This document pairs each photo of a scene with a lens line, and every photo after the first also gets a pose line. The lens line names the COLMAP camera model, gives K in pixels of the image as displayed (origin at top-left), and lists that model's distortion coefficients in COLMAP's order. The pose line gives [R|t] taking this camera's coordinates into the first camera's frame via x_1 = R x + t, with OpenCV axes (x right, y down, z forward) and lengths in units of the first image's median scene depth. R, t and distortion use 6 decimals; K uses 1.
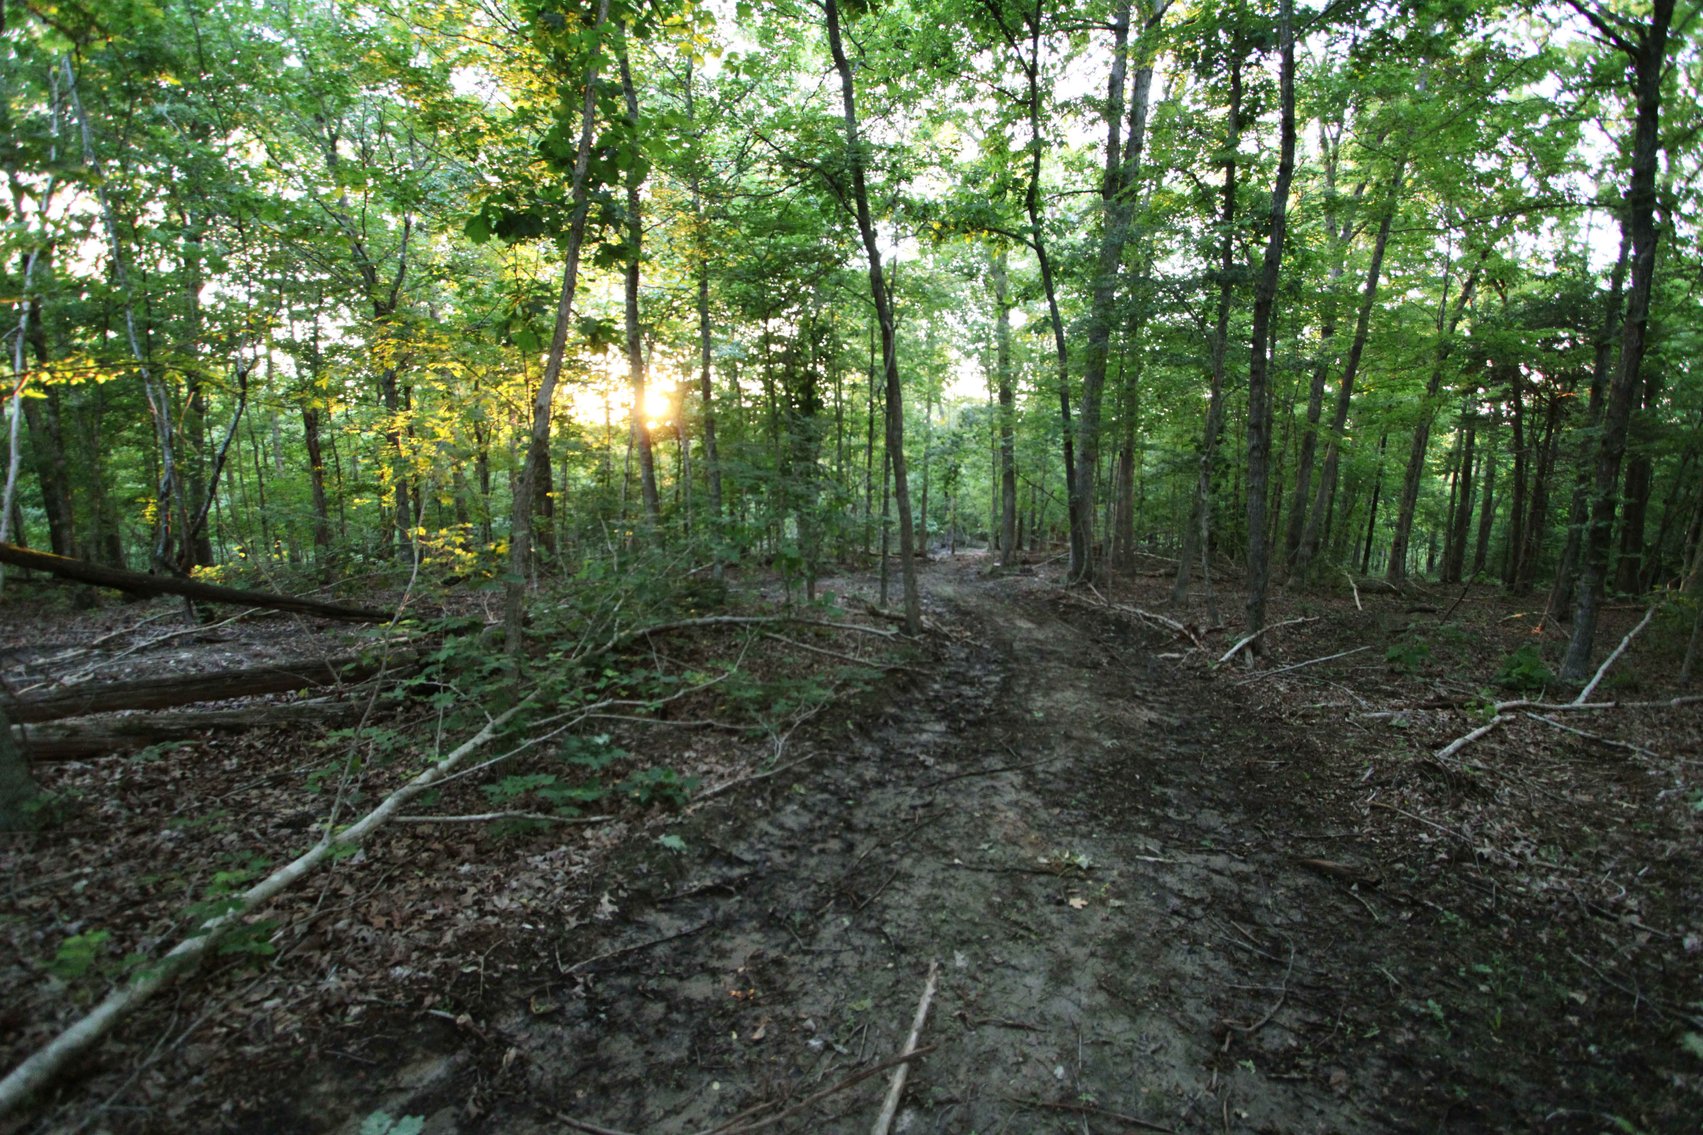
lens RADIAL K [[786.3, 0, 850.5], [0, 786.3, 566.2], [0, 0, 1]] dist [-0.004959, -0.000634]
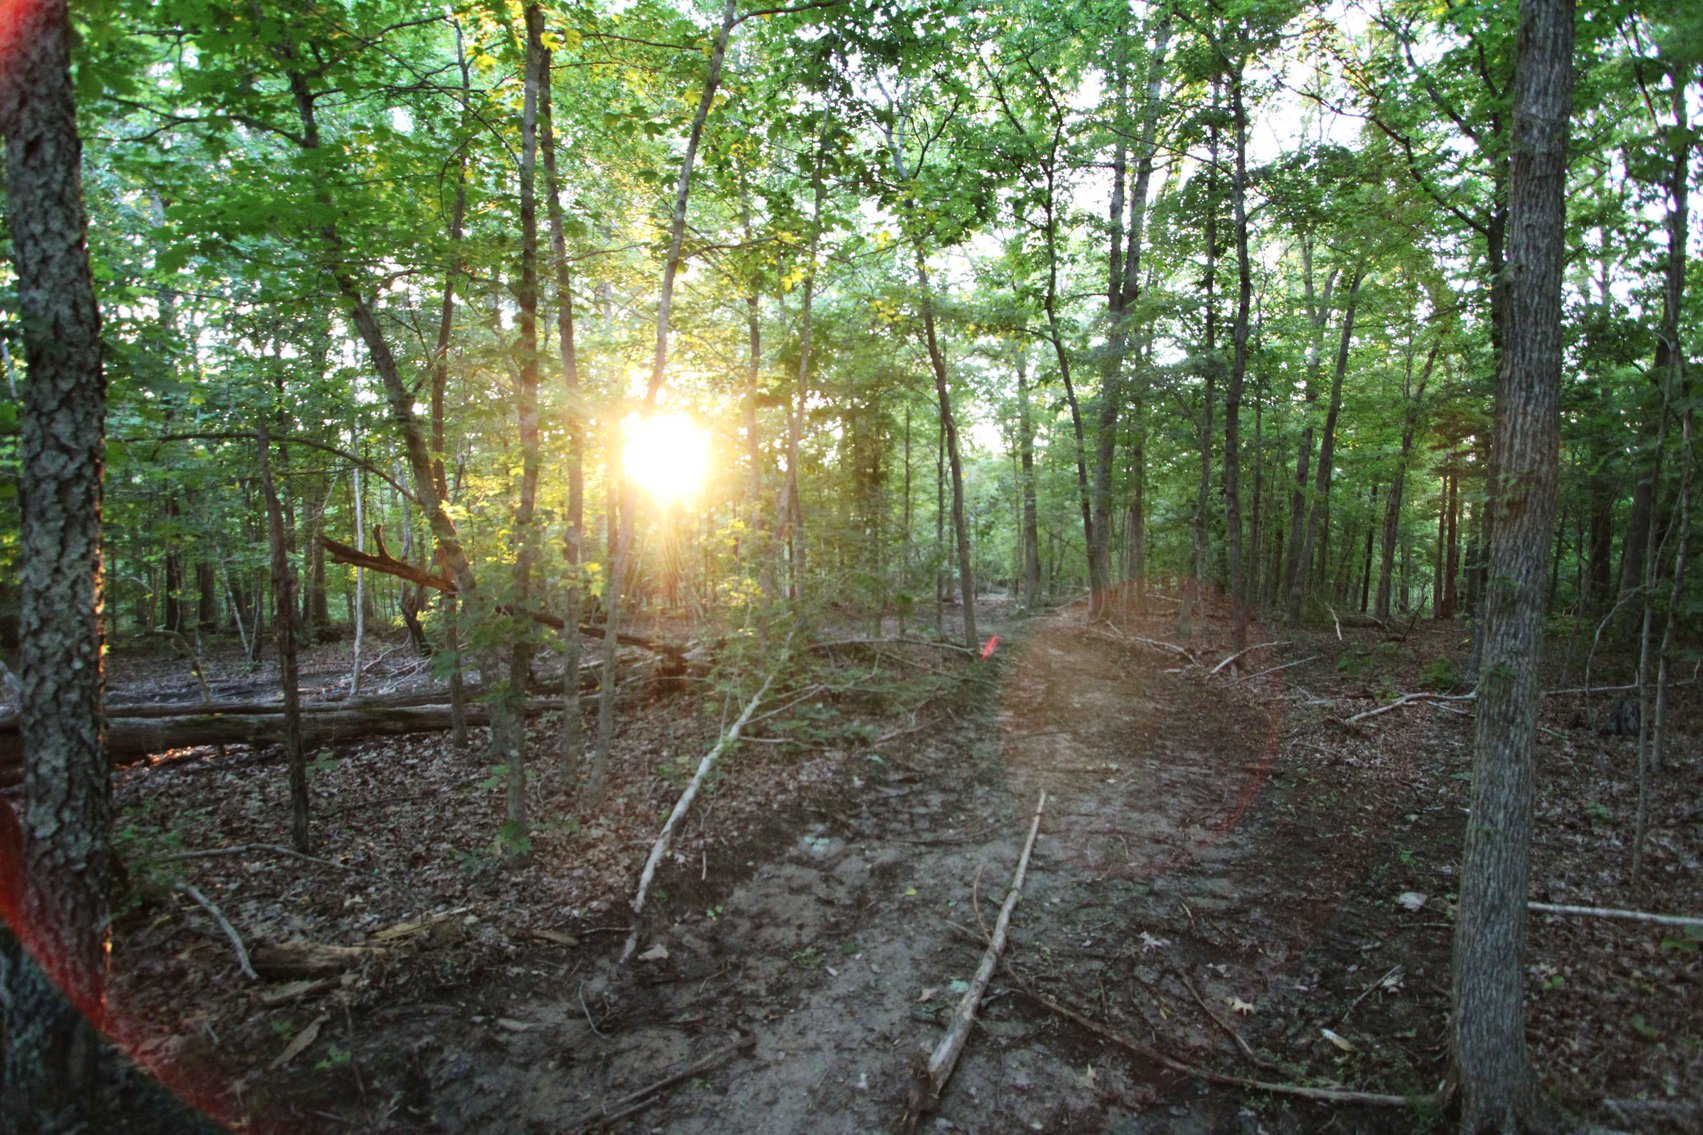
lens RADIAL K [[786.3, 0, 851.9], [0, 786.3, 569.6], [0, 0, 1]] dist [-0.004959, -0.000634]
pose [[0.999775, -0.015187, -0.014826, -0.093921], [0.014310, 0.998240, -0.057550, 0.012720], [0.015674, 0.057325, 0.998233, -0.288319]]
